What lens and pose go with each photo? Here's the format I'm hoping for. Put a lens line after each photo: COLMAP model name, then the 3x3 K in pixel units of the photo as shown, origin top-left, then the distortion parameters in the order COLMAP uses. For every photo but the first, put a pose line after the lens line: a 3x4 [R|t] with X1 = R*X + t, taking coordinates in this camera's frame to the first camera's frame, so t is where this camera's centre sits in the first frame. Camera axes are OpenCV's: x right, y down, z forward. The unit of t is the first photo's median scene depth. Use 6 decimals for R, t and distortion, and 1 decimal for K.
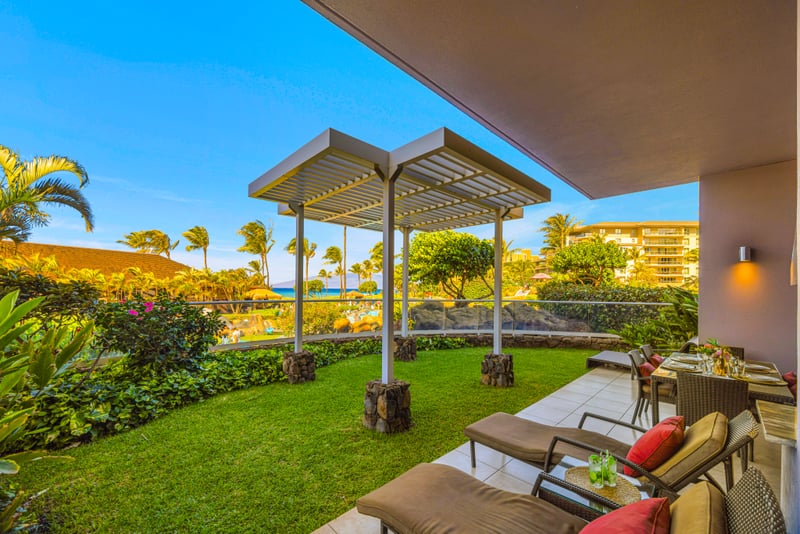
lens RADIAL K [[312.1, 0, 398.4], [0, 312.1, 287.3], [0, 0, 1]] dist [0.000015, -0.000048]
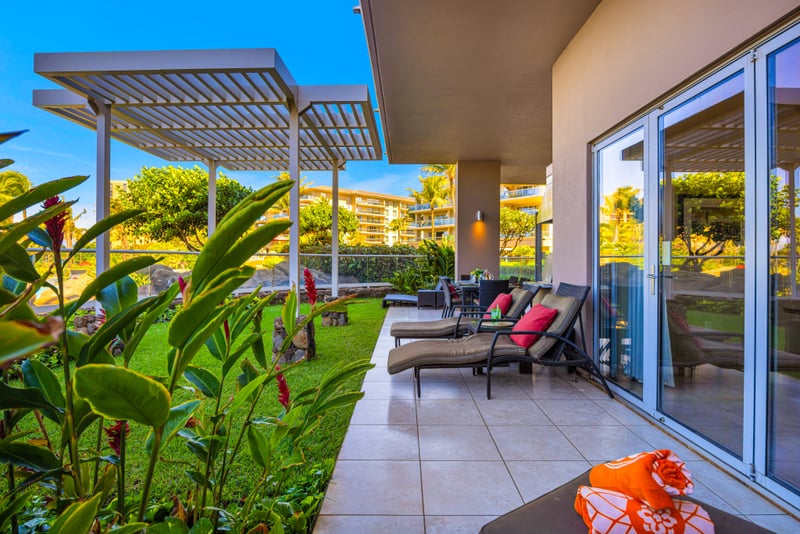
lens RADIAL K [[386.8, 0, 402.3], [0, 386.8, 259.7], [0, 0, 1]] dist [-0.027375, 0.000283]
pose [[0.695857, -0.009371, 0.718119, -0.224074], [0.001054, 0.999927, 0.012027, 0.036195], [-0.718179, -0.007612, 0.695817, -0.031504]]
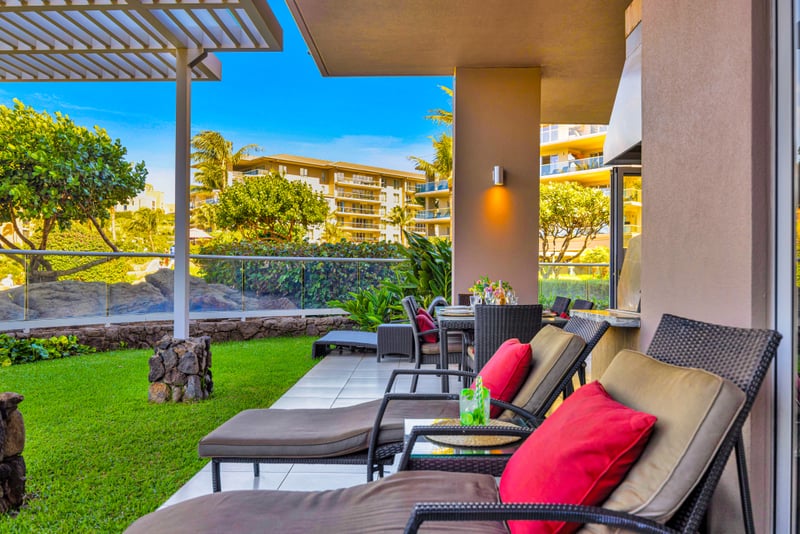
lens RADIAL K [[601.6, 0, 400.0], [0, 601.6, 267.0], [0, 0, 1]] dist [-0.009695, -0.003153]
pose [[0.711021, -0.001205, 0.703170, -0.052883], [-0.001863, 0.999992, 0.003597, 0.046864], [-0.703169, -0.003867, 0.711012, 0.037269]]
